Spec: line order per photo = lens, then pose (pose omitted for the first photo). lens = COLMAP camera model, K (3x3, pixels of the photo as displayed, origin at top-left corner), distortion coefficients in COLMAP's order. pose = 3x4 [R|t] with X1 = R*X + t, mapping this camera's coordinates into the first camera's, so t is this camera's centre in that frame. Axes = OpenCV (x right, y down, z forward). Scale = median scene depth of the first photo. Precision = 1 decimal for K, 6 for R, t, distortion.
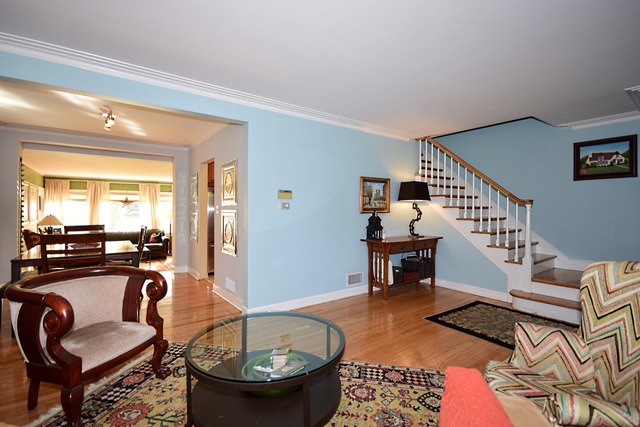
lens RADIAL K [[288.6, 0, 320.0], [0, 288.6, 213.5], [0, 0, 1]] dist [-0.000683, -0.001182]
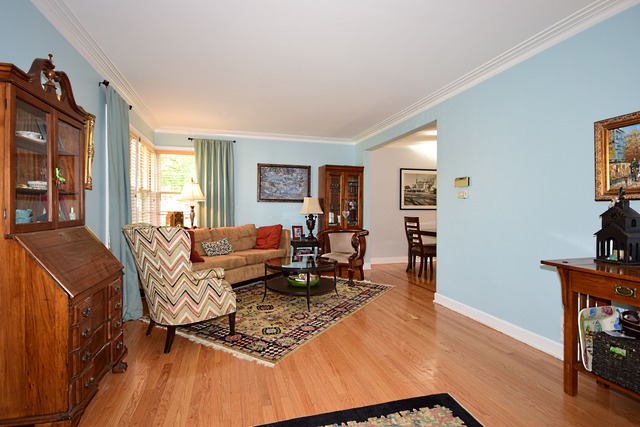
lens RADIAL K [[317.0, 0, 320.0], [0, 317.0, 213.5], [0, 0, 1]] dist [0.000401, 0.000062]
pose [[-0.346188, 0.005611, -0.938148, 0.758053], [-0.016326, 0.999795, 0.012004, 0.019500], [0.938023, 0.019472, -0.346026, 0.746850]]
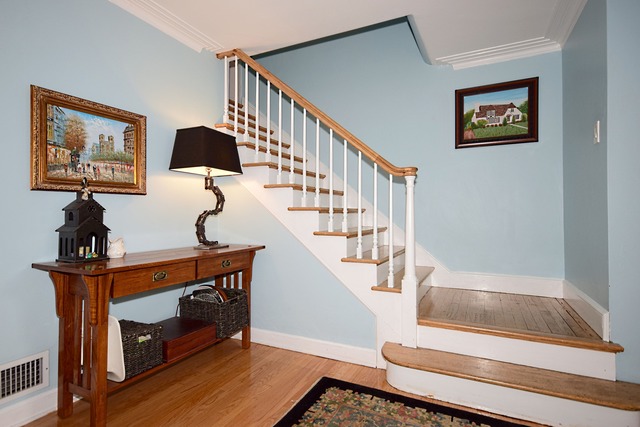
lens RADIAL K [[334.8, 0, 320.0], [0, 334.8, 213.5], [0, 0, 1]] dist [0.000801, 0.000078]
pose [[0.883352, -0.002684, 0.468703, 0.253353], [0.008963, 0.999897, -0.011165, 0.034817], [-0.468625, 0.014064, 0.883285, 0.467883]]
